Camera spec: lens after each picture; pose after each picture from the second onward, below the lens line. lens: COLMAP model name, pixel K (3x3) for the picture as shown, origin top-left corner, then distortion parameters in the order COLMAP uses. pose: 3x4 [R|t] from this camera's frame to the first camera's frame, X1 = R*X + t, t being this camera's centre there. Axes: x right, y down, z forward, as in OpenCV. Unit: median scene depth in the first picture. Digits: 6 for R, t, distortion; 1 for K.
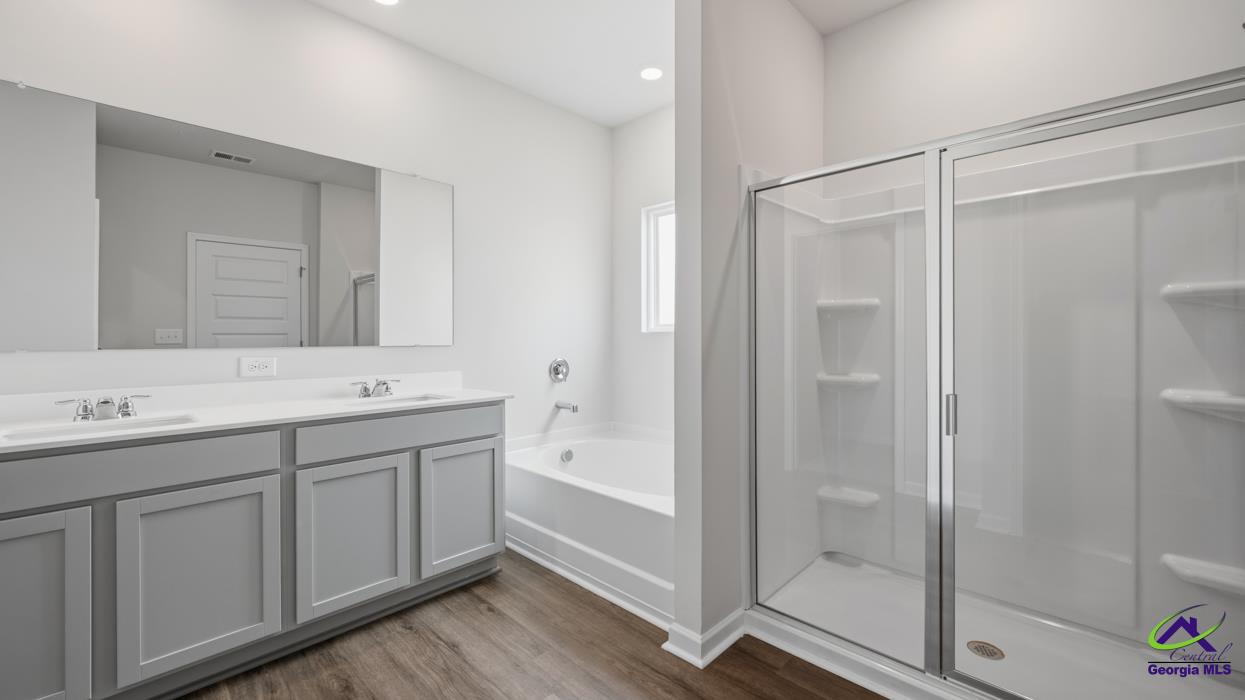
lens RADIAL K [[491.2, 0, 623.8], [0, 491.2, 340.7], [0, 0, 1]] dist [-0.001509, -0.000439]
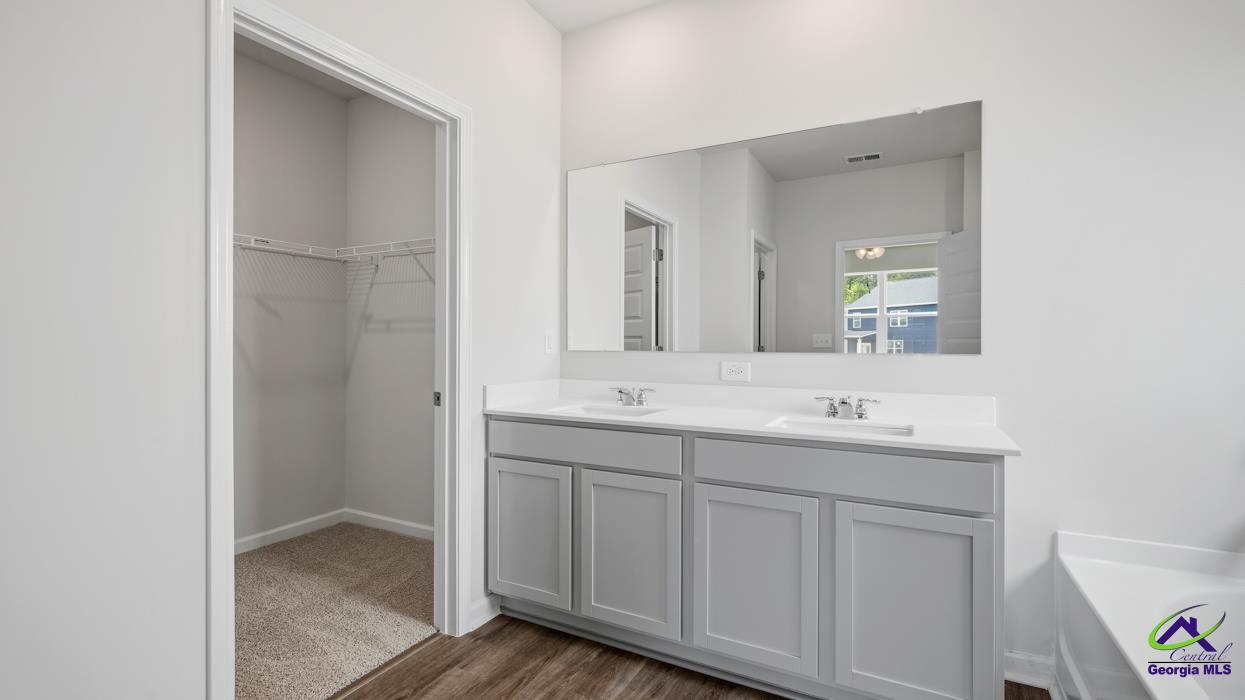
lens RADIAL K [[547.9, 0, 623.7], [0, 547.9, 347.1], [0, 0, 1]] dist [0.003300, 0.000109]
pose [[0.270249, 0.009392, -0.962745, 0.261508], [-0.007041, 0.999945, 0.007778, -0.002796], [0.962765, 0.004677, 0.270300, 0.487562]]
